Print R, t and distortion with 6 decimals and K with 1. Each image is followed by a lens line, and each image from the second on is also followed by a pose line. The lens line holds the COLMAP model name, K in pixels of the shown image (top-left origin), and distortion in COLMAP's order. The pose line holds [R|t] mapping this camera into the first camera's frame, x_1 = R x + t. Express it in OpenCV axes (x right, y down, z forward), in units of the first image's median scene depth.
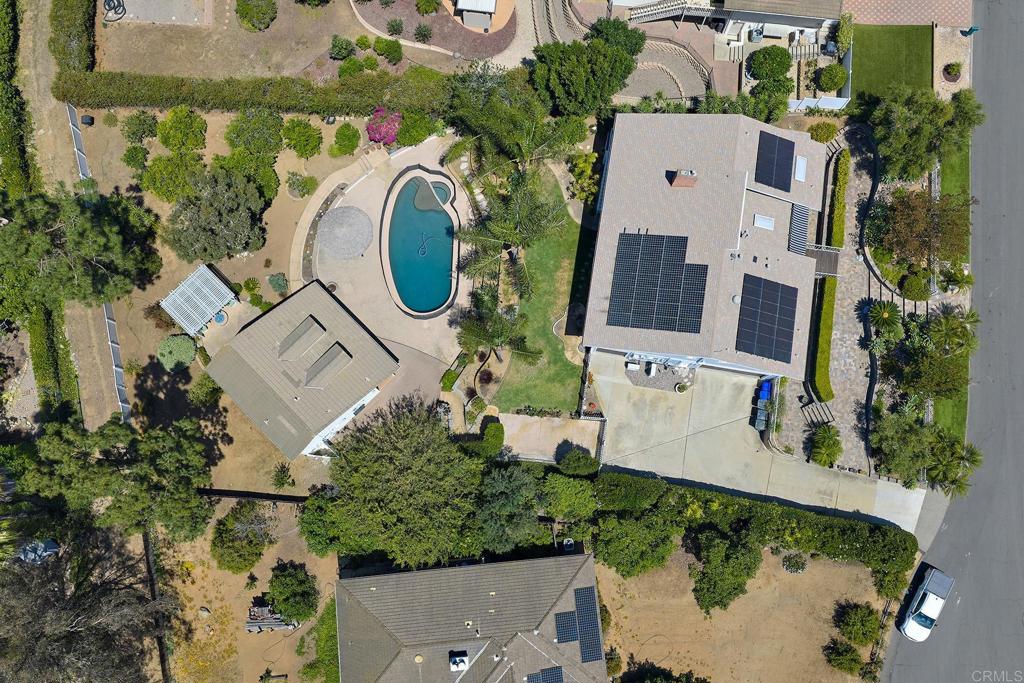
lens RADIAL K [[824.1, 0, 512.0], [0, 824.1, 340.8], [0, 0, 1]] dist [0.002594, 0.003141]
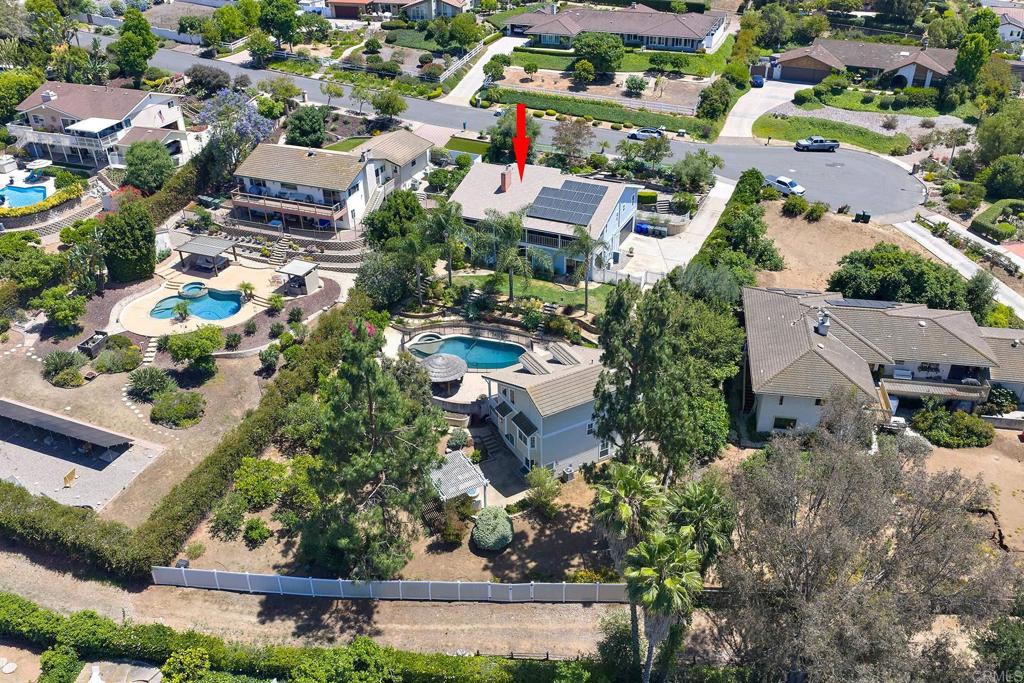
lens RADIAL K [[824.1, 0, 512.6], [0, 824.1, 341.5], [0, 0, 1]] dist [0.002594, 0.003141]
pose [[0.280387, -0.529914, 0.800359, -1.029033], [0.944984, 0.298746, -0.133255, 0.094704], [-0.168490, 0.793689, 0.584525, 0.298216]]
